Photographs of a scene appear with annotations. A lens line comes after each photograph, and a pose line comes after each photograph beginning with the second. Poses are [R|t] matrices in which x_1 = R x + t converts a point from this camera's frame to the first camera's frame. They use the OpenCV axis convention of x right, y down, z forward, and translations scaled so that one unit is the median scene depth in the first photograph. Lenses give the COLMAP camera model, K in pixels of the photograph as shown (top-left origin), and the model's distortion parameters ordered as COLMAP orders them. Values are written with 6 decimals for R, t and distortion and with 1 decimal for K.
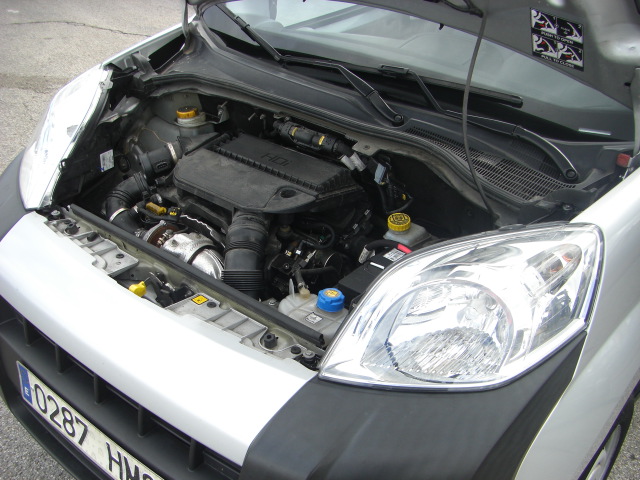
lens RADIAL K [[708.7, 0, 322.9], [0, 708.7, 241.3], [0, 0, 1]] dist [-0.137022, 0.000000]
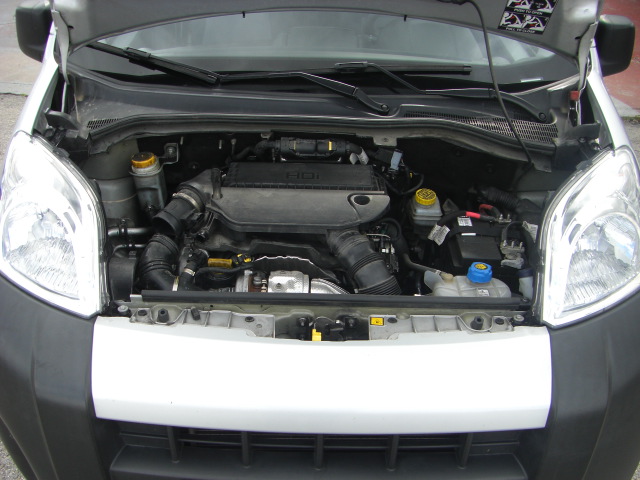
lens RADIAL K [[708.7, 0, 301.2], [0, 708.7, 237.1], [0, 0, 1]] dist [-0.137022, 0.000000]
pose [[0.790029, -0.324636, 0.520063, -0.682968], [0.315416, 0.942641, 0.109270, -0.159466], [-0.525706, 0.077710, 0.847109, 0.178276]]
